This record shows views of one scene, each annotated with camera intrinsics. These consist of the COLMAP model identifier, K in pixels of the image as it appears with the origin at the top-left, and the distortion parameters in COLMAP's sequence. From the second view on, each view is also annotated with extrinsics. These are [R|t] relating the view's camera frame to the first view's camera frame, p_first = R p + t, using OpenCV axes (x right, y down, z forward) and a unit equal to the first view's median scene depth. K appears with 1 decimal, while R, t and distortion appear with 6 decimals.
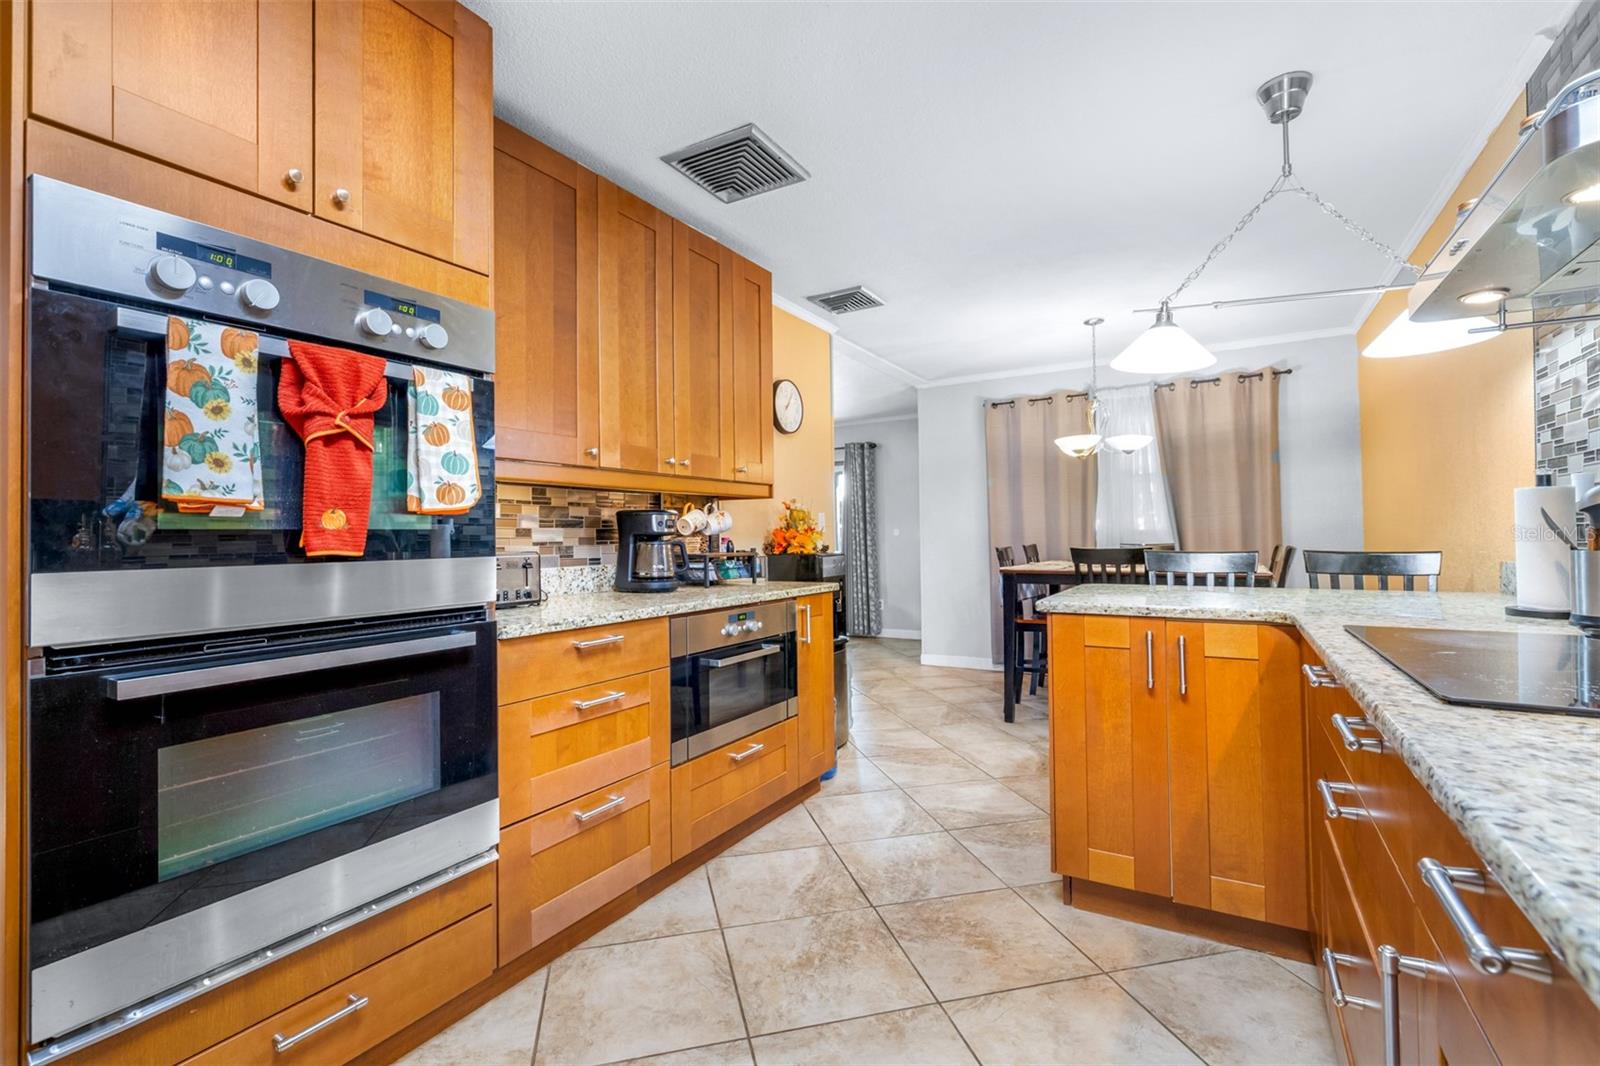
lens RADIAL K [[711.4, 0, 798.4], [0, 711.4, 522.8], [0, 0, 1]] dist [0.001347, 0.000114]
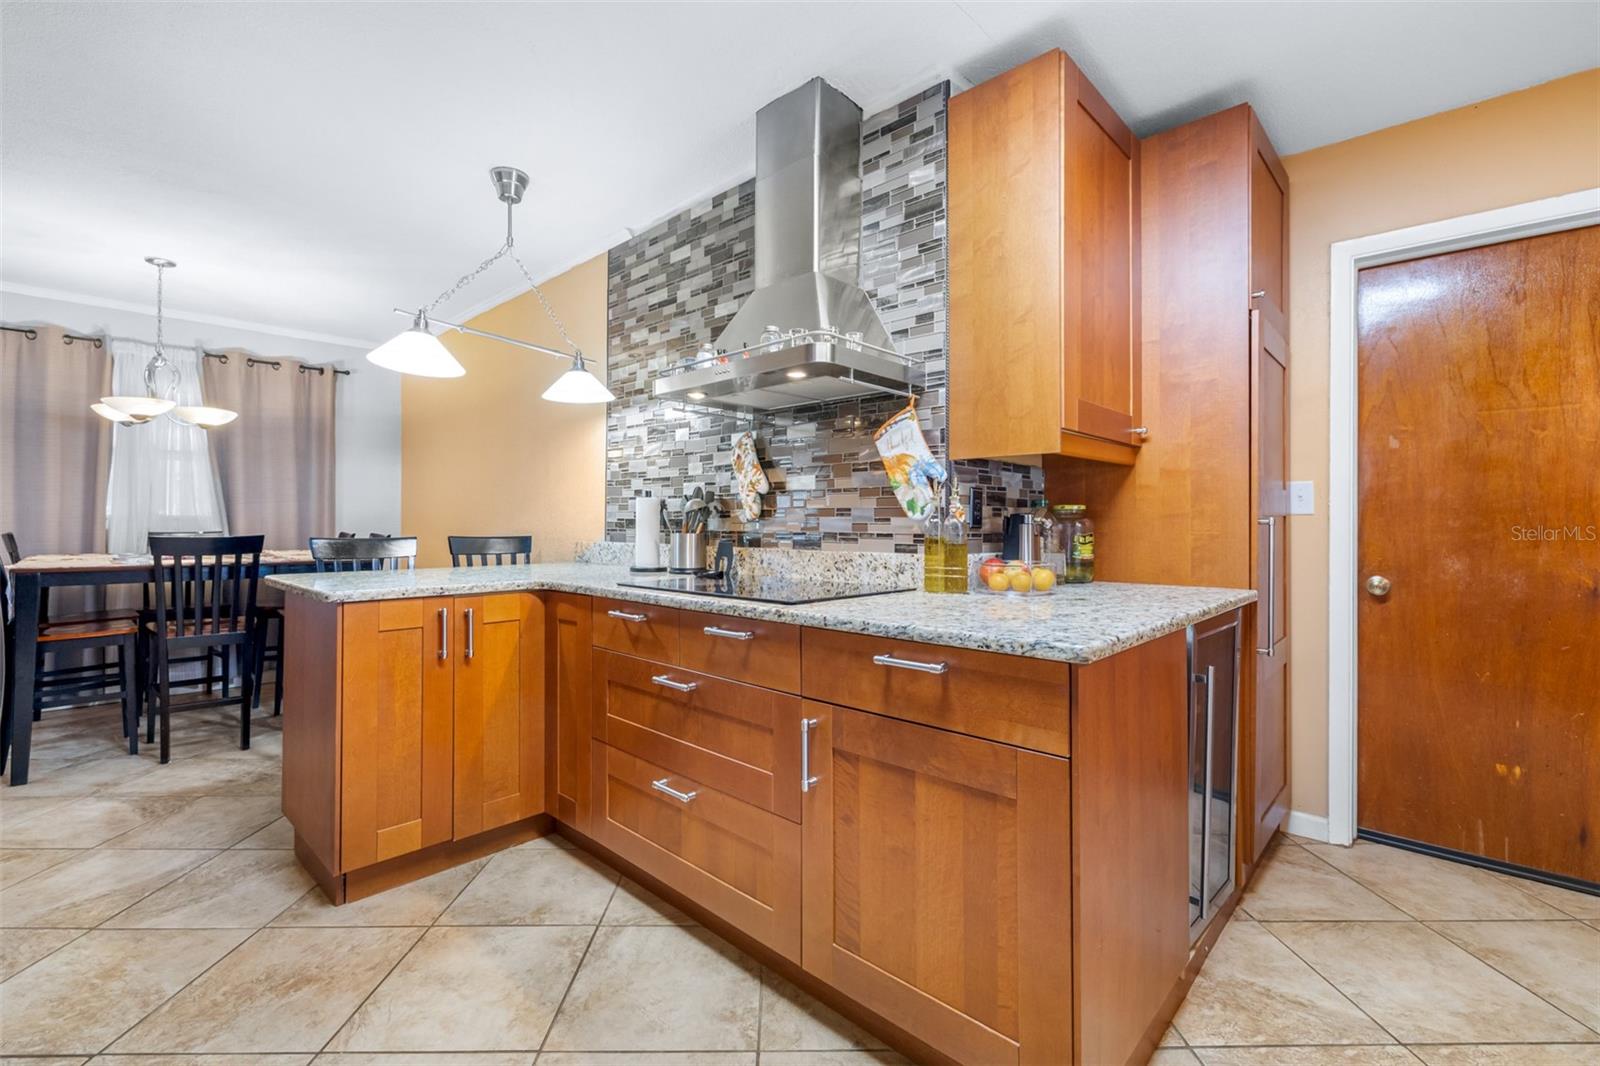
lens RADIAL K [[696.3, 0, 797.2], [0, 696.3, 515.4], [0, 0, 1]] dist [0.000508, -0.000158]
pose [[0.224476, 0.021910, 0.974233, -0.387591], [-0.026368, 0.999518, -0.016403, 0.008210], [-0.974123, -0.022007, 0.224945, 0.184404]]
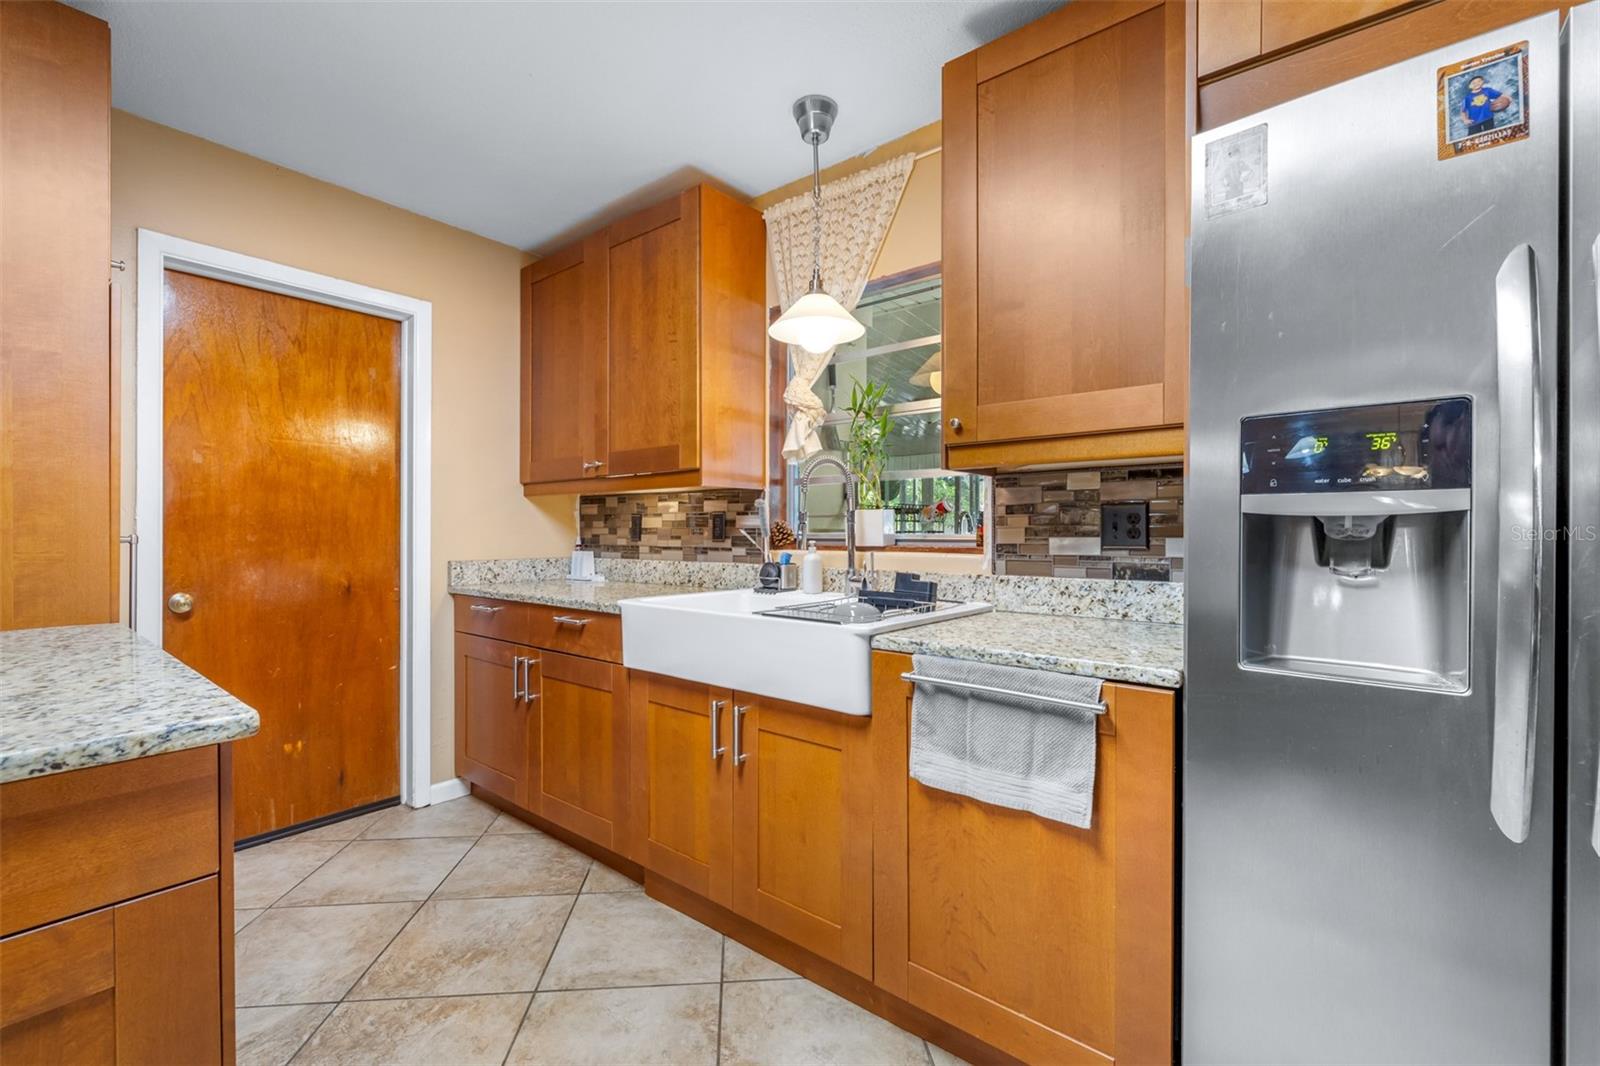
lens RADIAL K [[685.4, 0, 800.0], [0, 685.4, 533.0], [0, 0, 1]] dist [-0.000482, -0.000072]
pose [[-0.988129, 0.012243, 0.153138, -0.213049], [0.009301, 0.999758, -0.019913, -0.000021], [-0.153344, -0.018252, -0.988004, 0.419535]]
